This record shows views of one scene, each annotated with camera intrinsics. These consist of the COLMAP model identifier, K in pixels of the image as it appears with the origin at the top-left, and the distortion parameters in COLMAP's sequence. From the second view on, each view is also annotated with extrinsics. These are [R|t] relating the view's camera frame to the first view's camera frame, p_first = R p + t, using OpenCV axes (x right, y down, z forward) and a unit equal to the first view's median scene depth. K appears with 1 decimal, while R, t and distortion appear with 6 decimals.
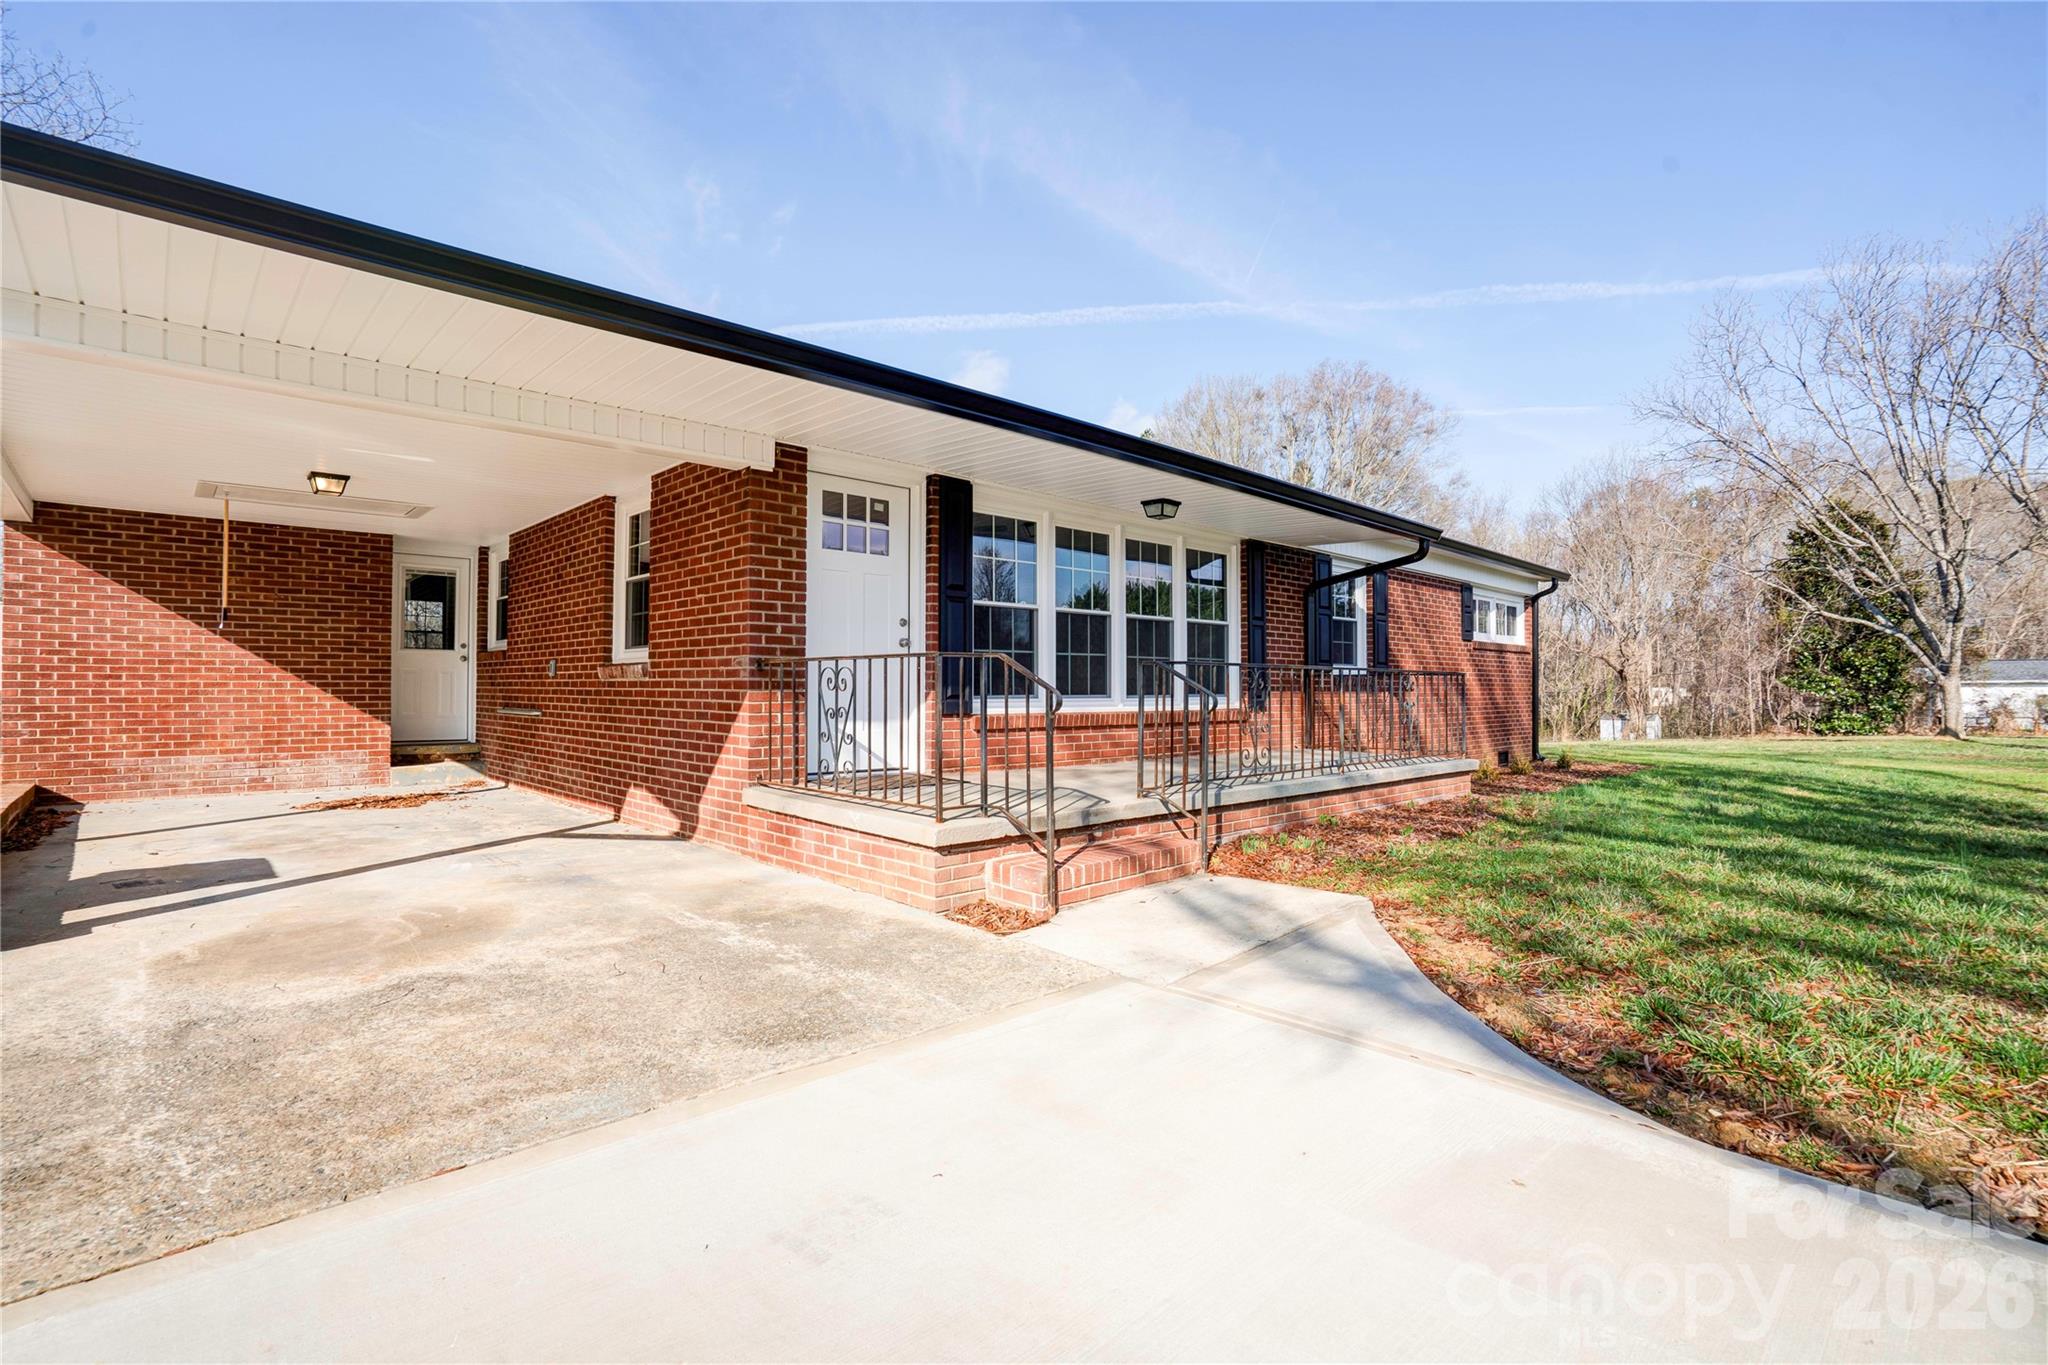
lens RADIAL K [[943.4, 0, 1002.2], [0, 943.4, 683.0], [0, 0, 1]] dist [-0.071423, 0.033041]
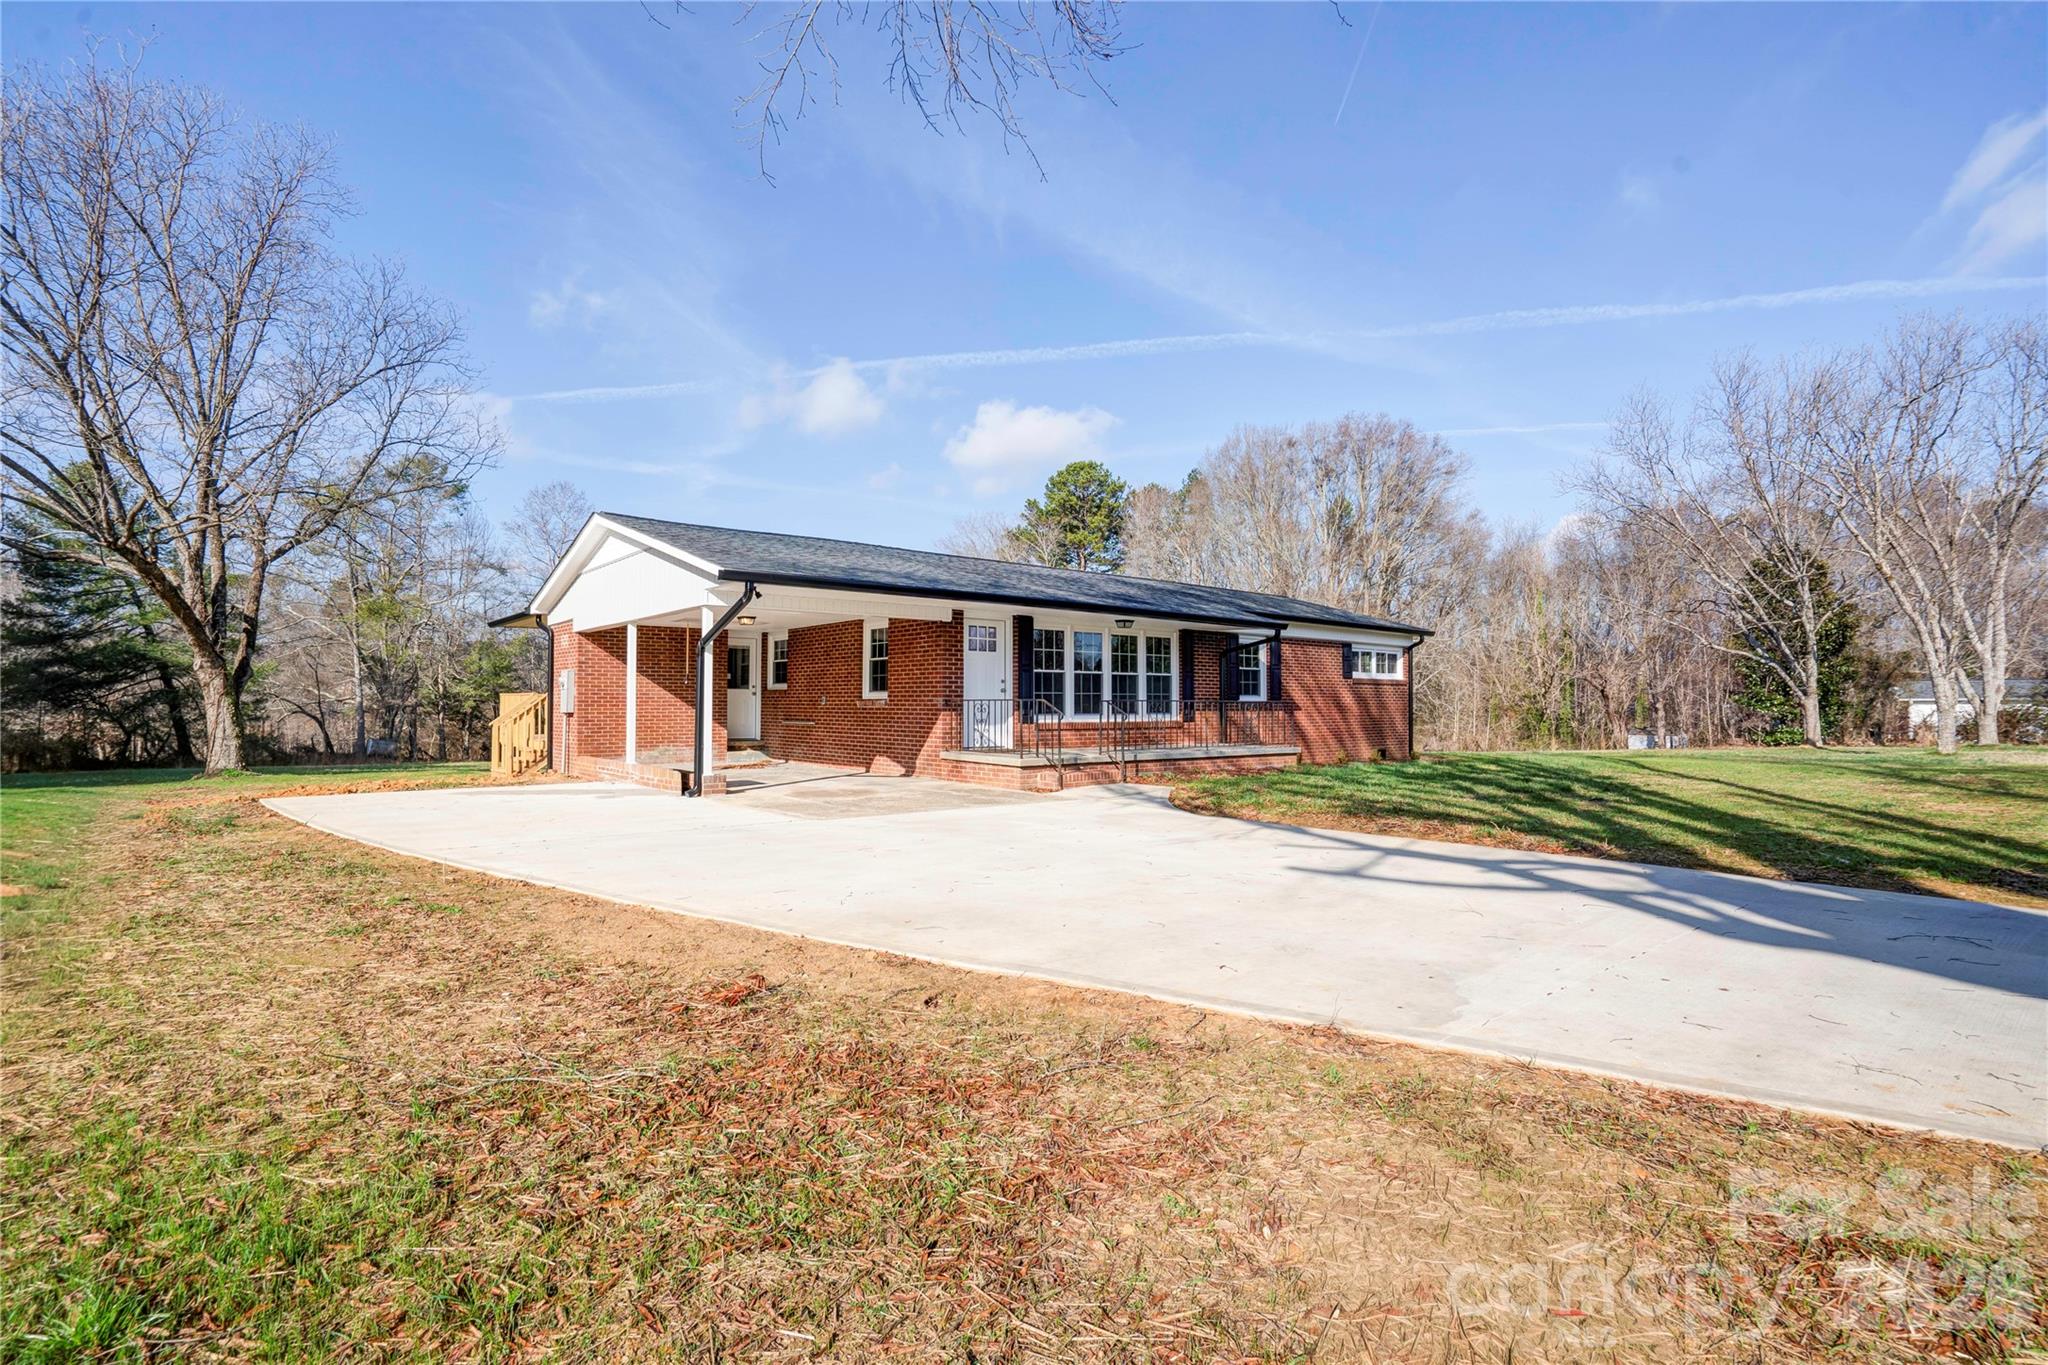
lens RADIAL K [[943.4, 0, 1002.2], [0, 943.4, 683.0], [0, 0, 1]] dist [-0.071423, 0.033041]
pose [[0.997749, -0.002759, -0.067005, 0.034448], [0.001543, 0.999833, -0.018189, -0.015292], [0.067044, 0.018045, 0.997587, -0.958947]]
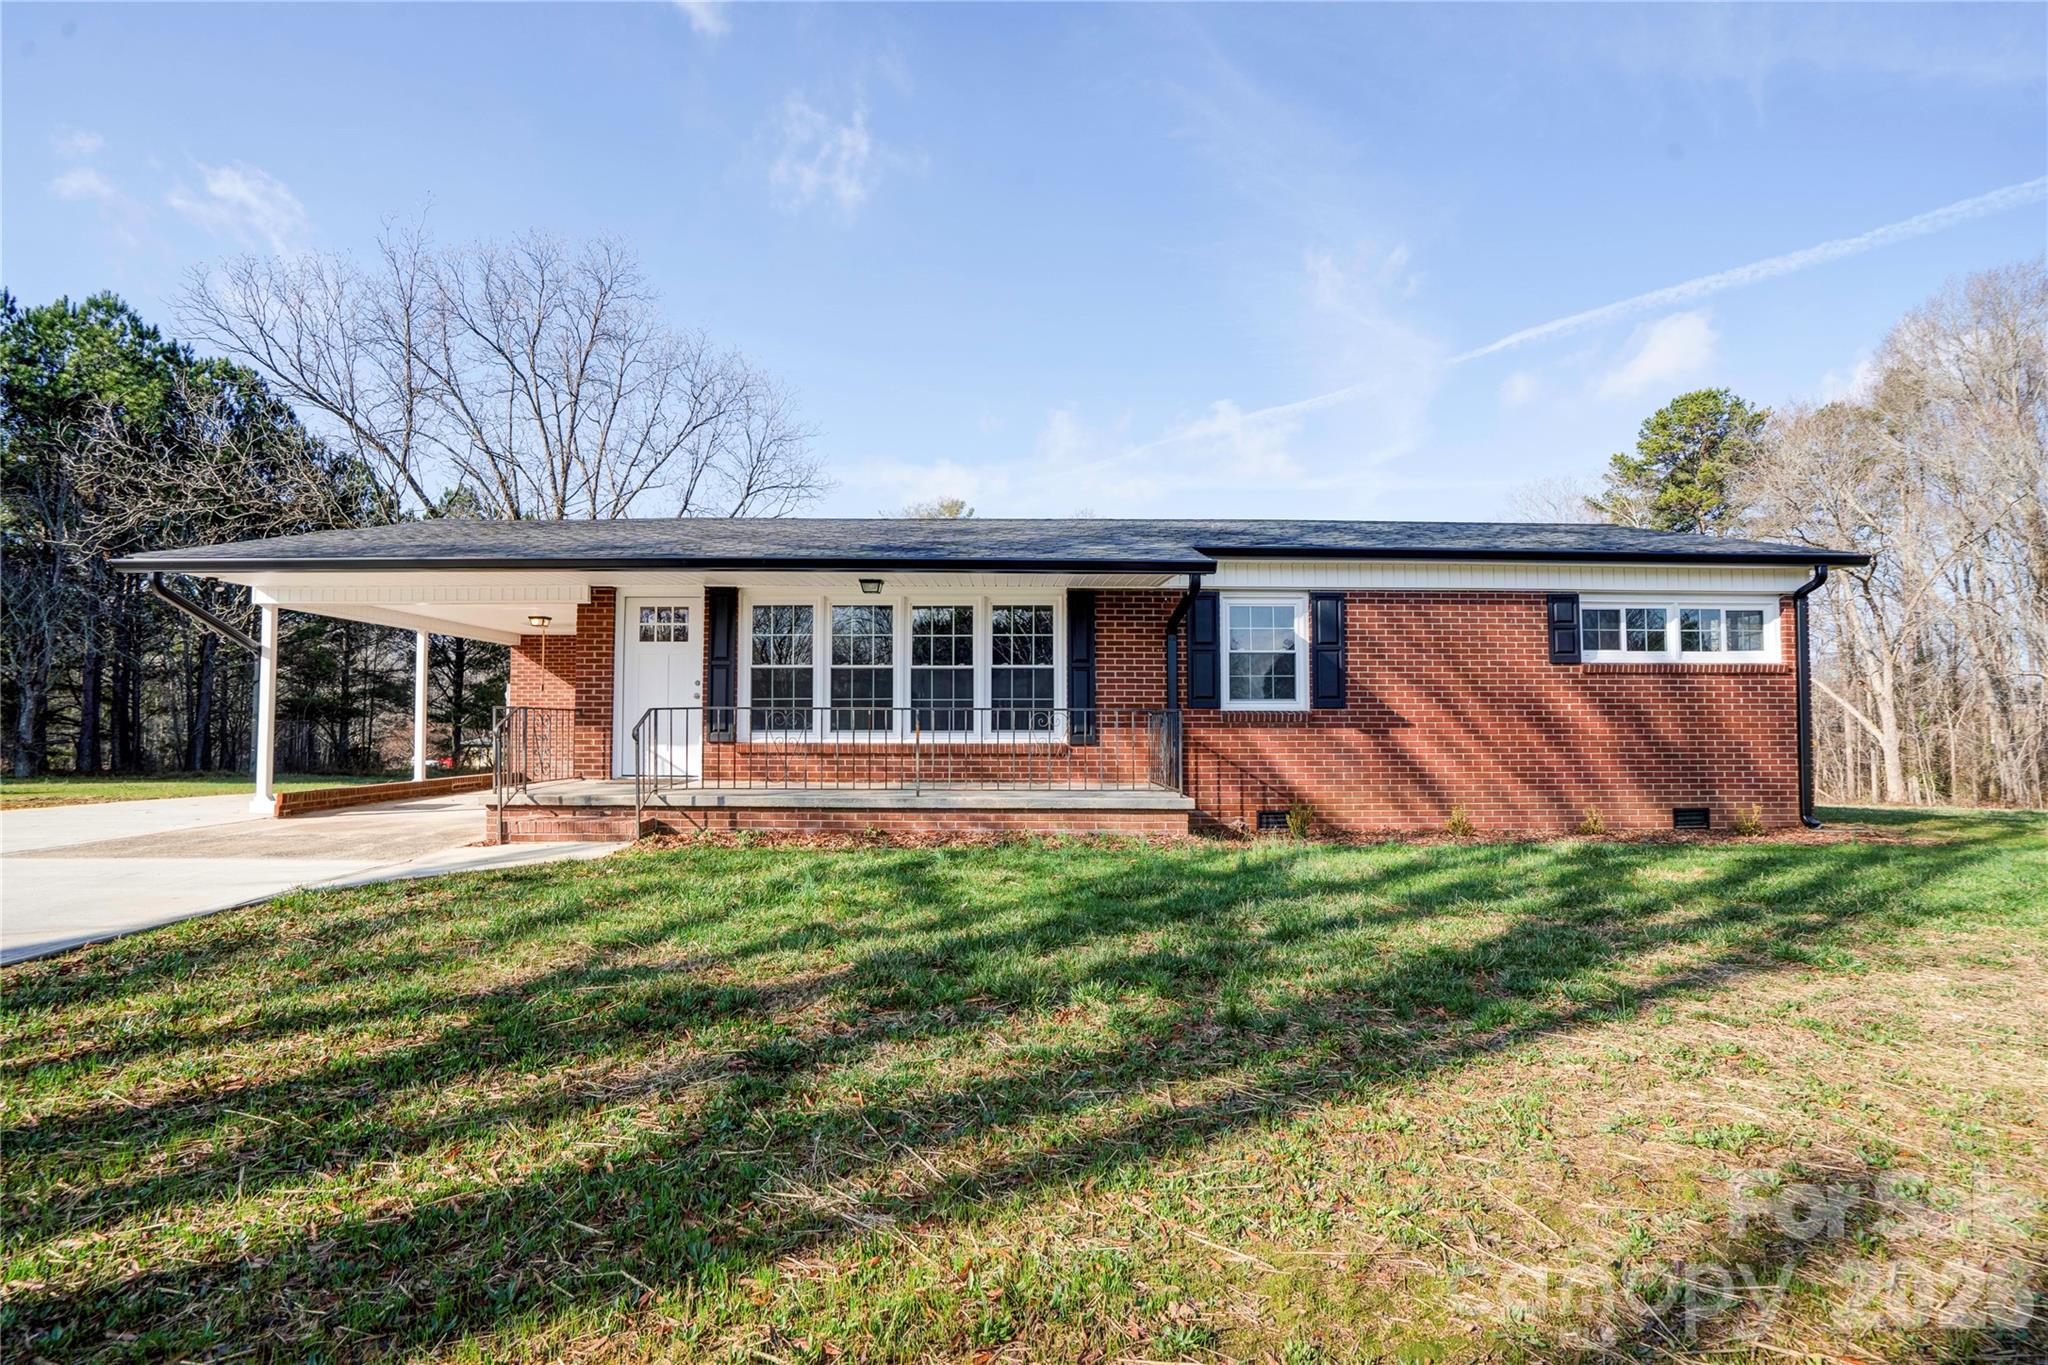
lens RADIAL K [[943.4, 0, 1002.2], [0, 943.4, 683.0], [0, 0, 1]] dist [-0.071423, 0.033041]
pose [[0.741181, -0.026866, -0.670768, 1.036462], [0.003409, 0.999337, -0.036260, -0.003994], [0.671297, 0.024588, 0.740780, 0.142660]]
